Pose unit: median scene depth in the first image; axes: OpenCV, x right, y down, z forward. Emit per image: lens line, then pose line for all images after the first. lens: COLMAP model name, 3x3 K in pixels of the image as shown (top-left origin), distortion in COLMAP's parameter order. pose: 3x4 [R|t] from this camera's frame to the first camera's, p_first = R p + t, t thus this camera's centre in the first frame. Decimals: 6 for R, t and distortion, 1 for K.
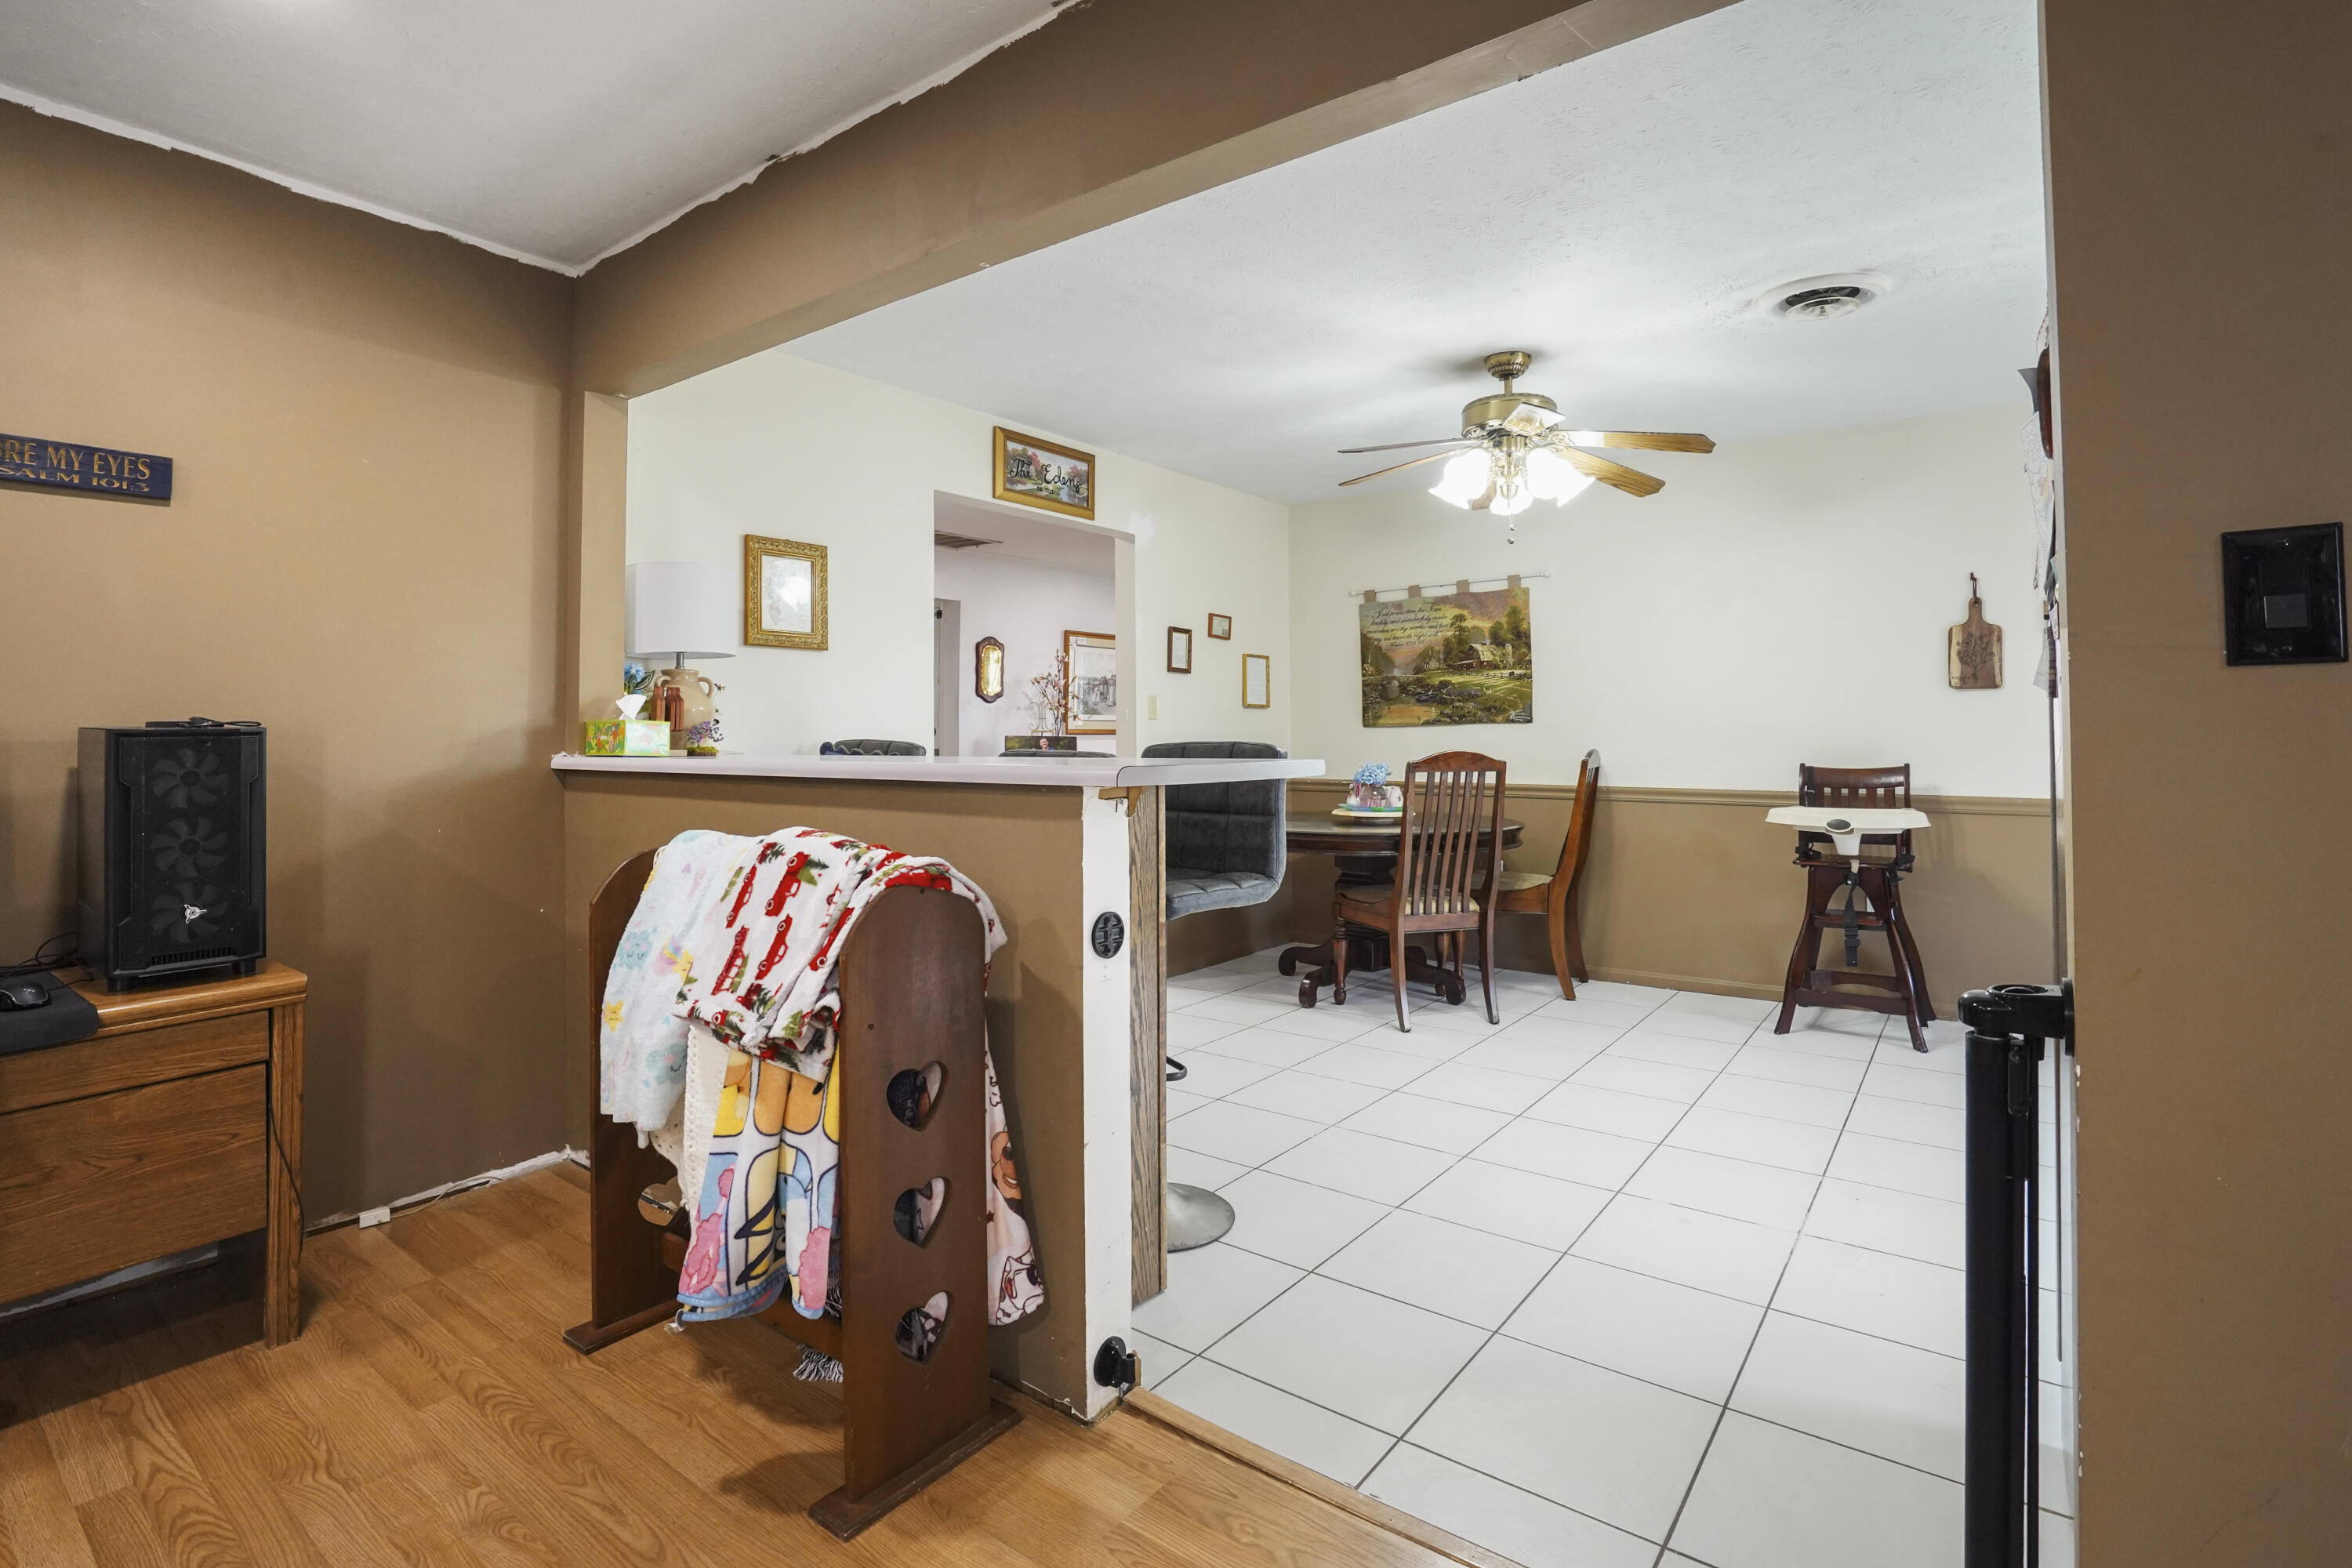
lens RADIAL K [[1120.1, 0, 1182.3], [0, 1120.1, 698.4], [0, 0, 1]] dist [-0.052514, 0.000125]
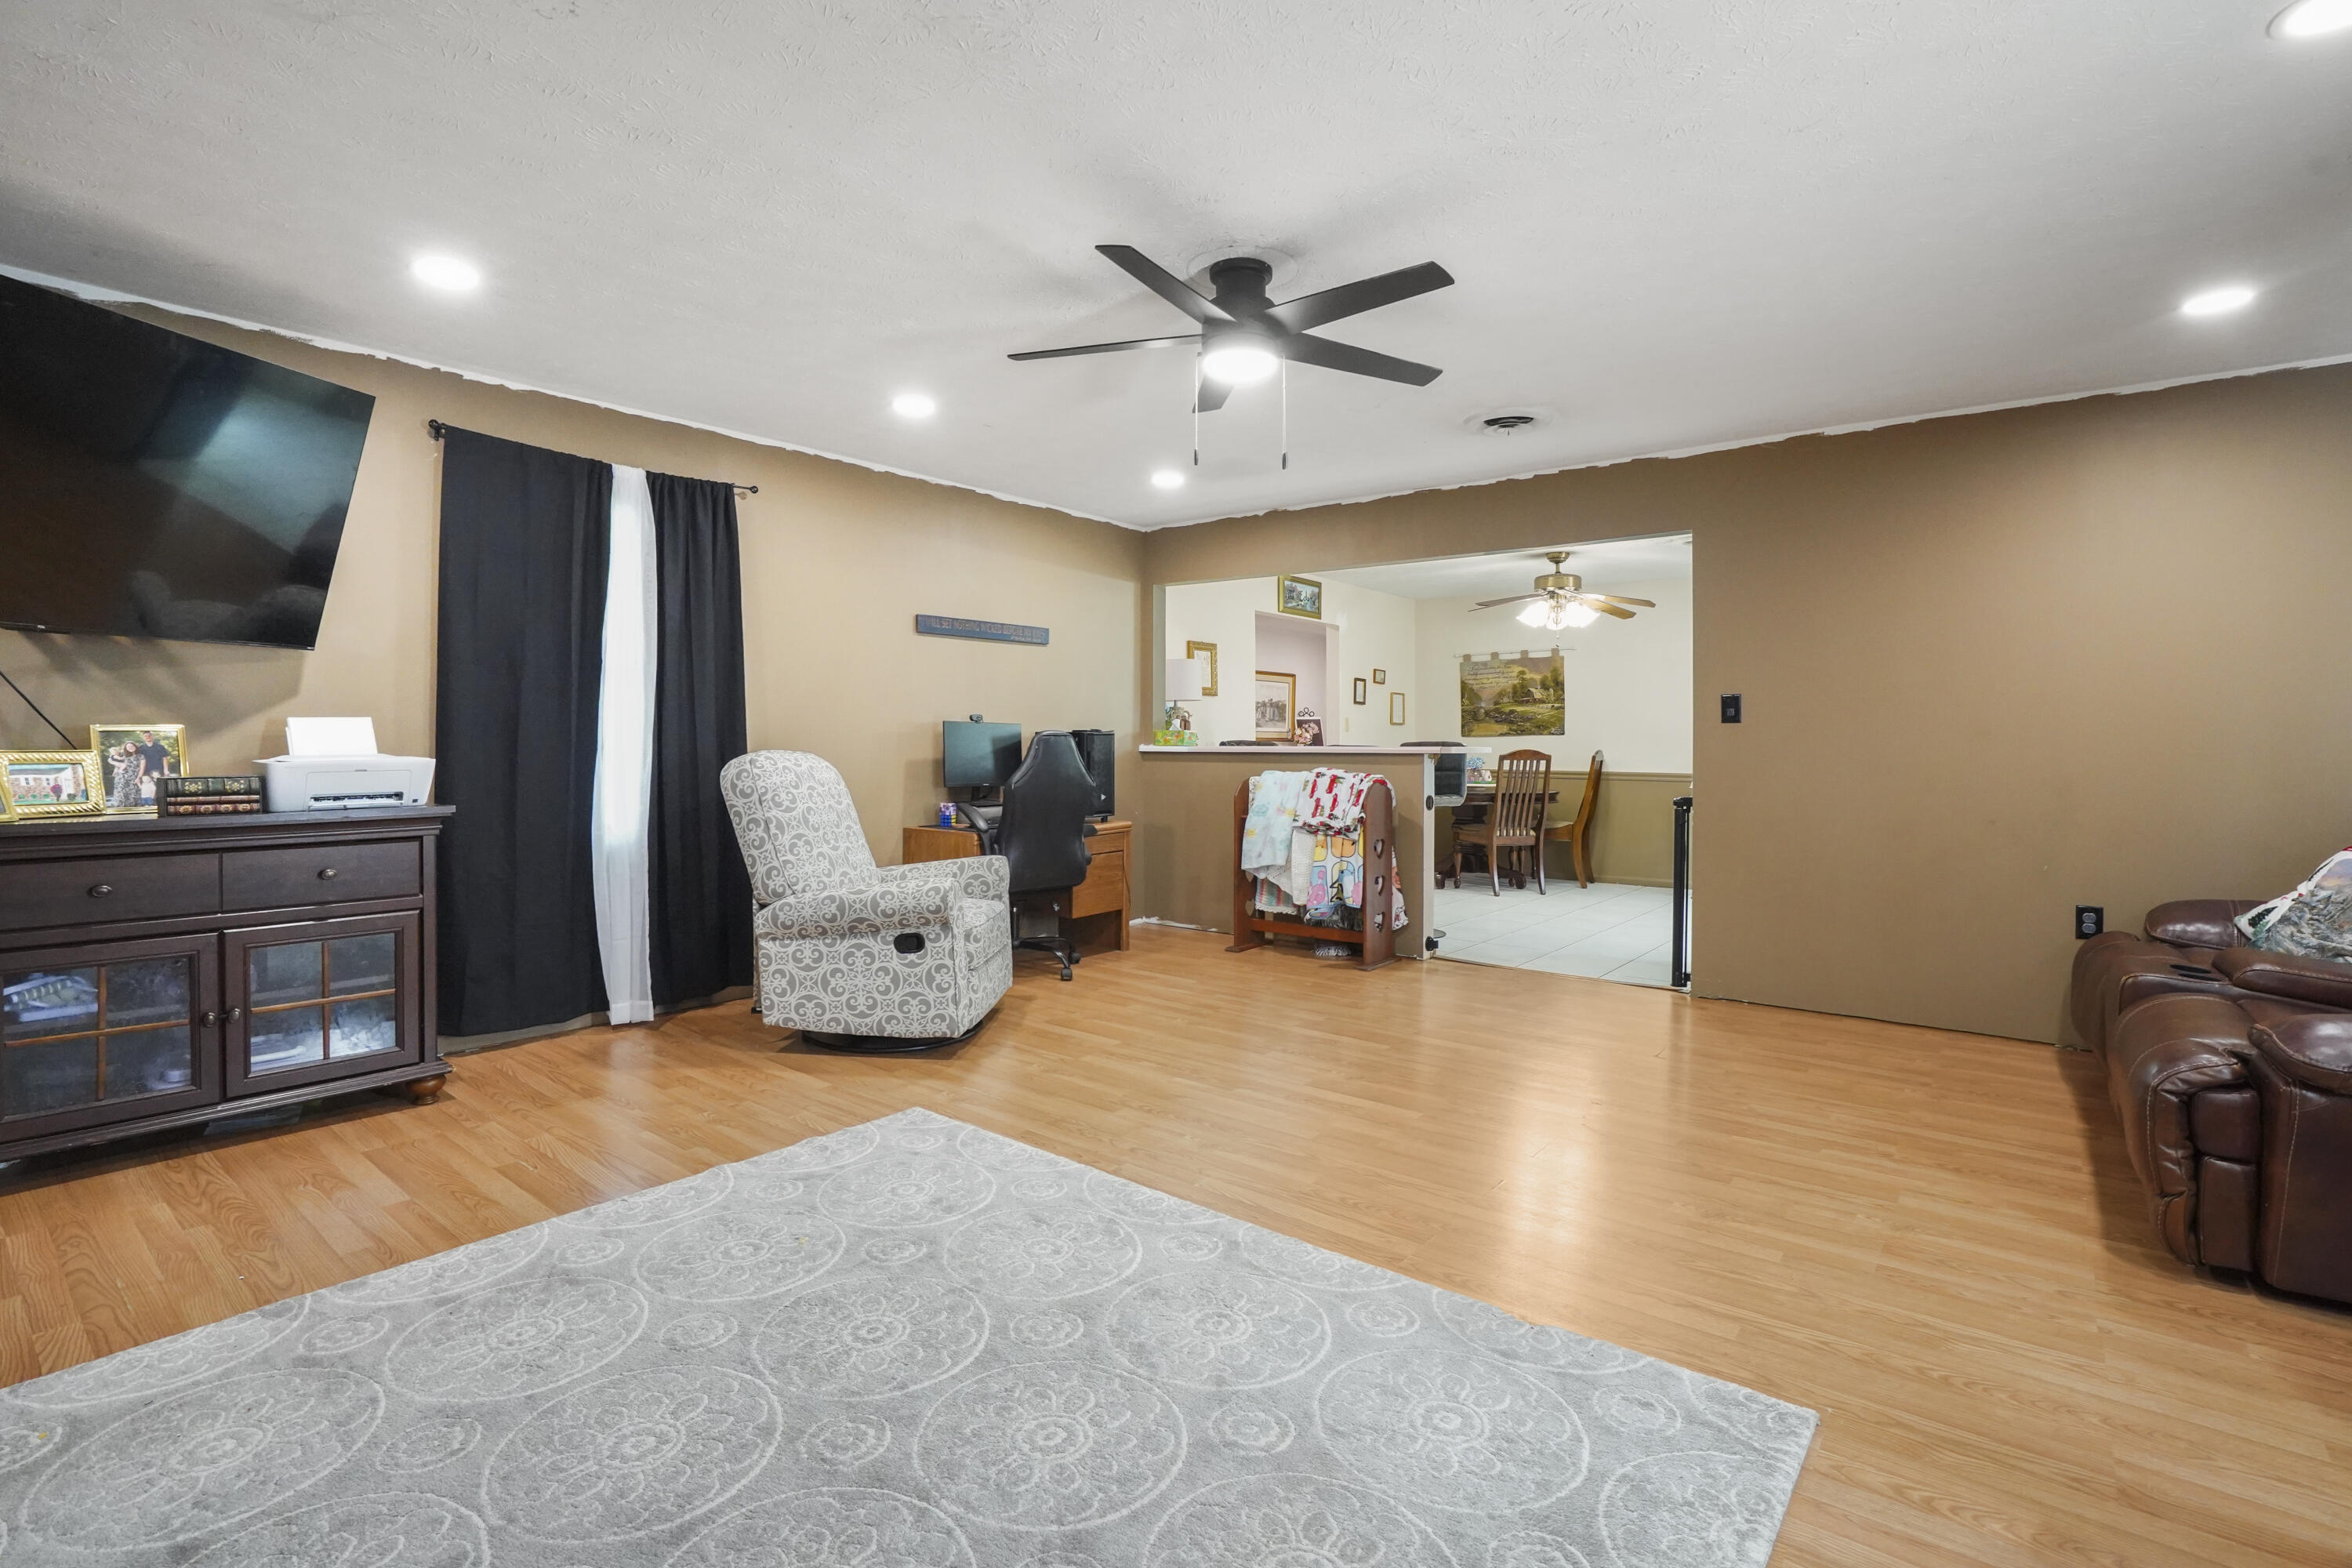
lens RADIAL K [[1121.5, 0, 1181.5], [0, 1121.5, 743.8], [0, 0, 1]] dist [-0.062417, 0.028786]
pose [[0.999787, 0.007402, -0.019279, -0.262642], [-0.006808, 0.999506, 0.030677, -0.014411], [0.019496, -0.030539, 0.999343, -0.785780]]
